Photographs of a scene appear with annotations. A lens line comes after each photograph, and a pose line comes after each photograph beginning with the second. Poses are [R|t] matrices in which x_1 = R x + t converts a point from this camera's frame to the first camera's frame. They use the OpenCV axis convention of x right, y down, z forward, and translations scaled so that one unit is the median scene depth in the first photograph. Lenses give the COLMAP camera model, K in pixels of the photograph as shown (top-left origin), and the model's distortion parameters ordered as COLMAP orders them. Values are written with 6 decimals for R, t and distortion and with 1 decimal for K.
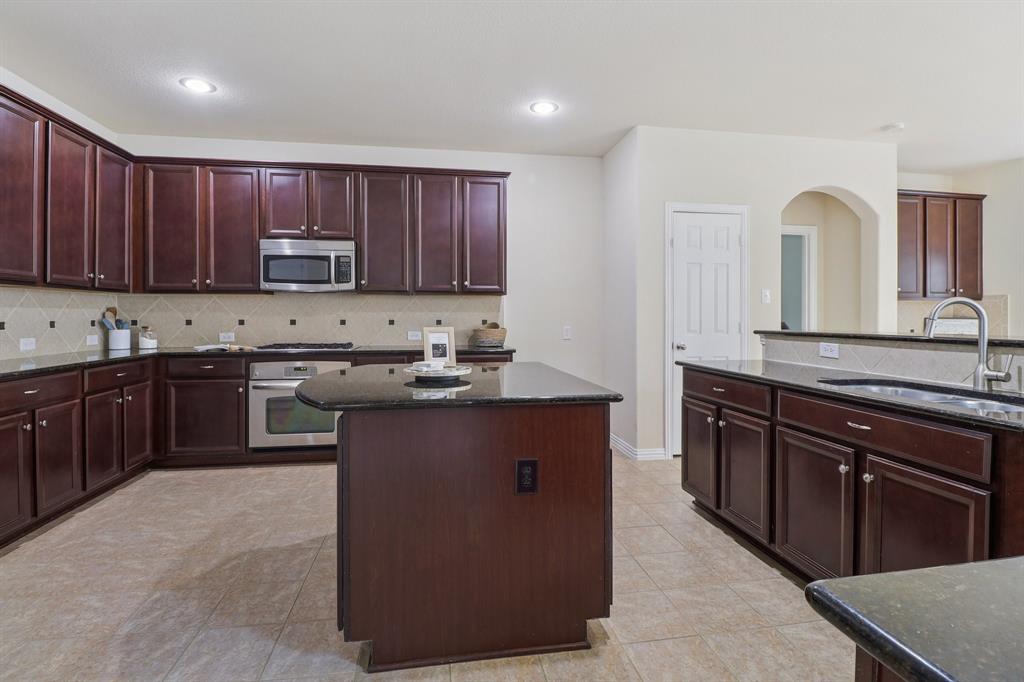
lens RADIAL K [[491.6, 0, 511.0], [0, 491.6, 308.6], [0, 0, 1]] dist [0.004179, -0.013921]
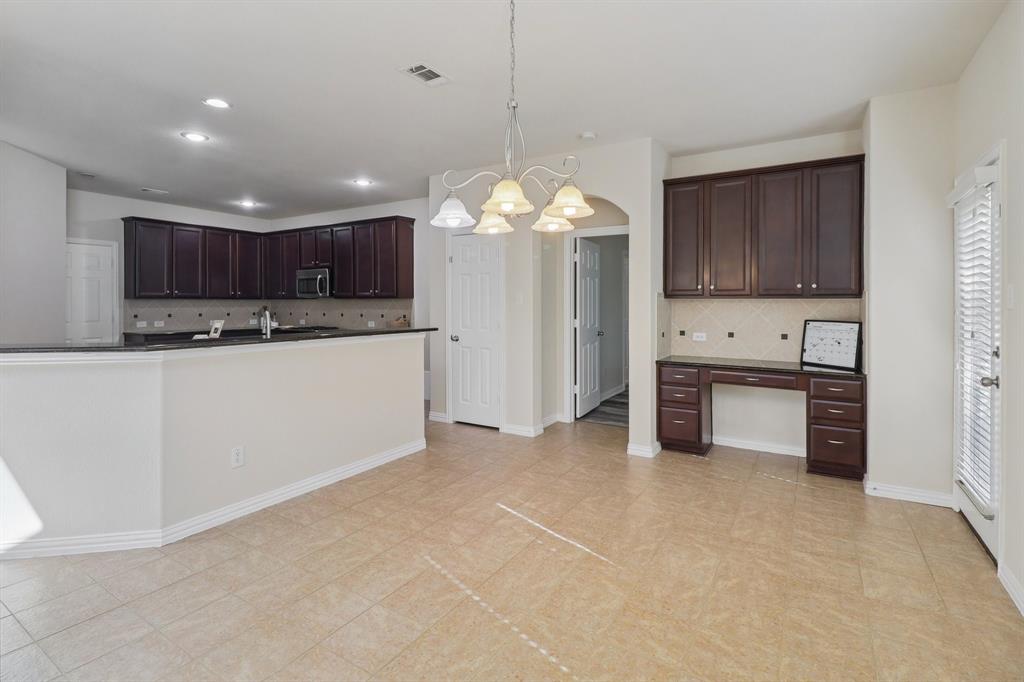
lens RADIAL K [[491.6, 0, 511.0], [0, 491.6, 308.6], [0, 0, 1]] dist [0.004179, -0.013921]
pose [[0.741815, 0.007351, -0.670564, 1.377144], [0.011155, 0.999666, 0.023298, -0.030554], [0.670511, -0.024763, 0.741486, 0.138568]]
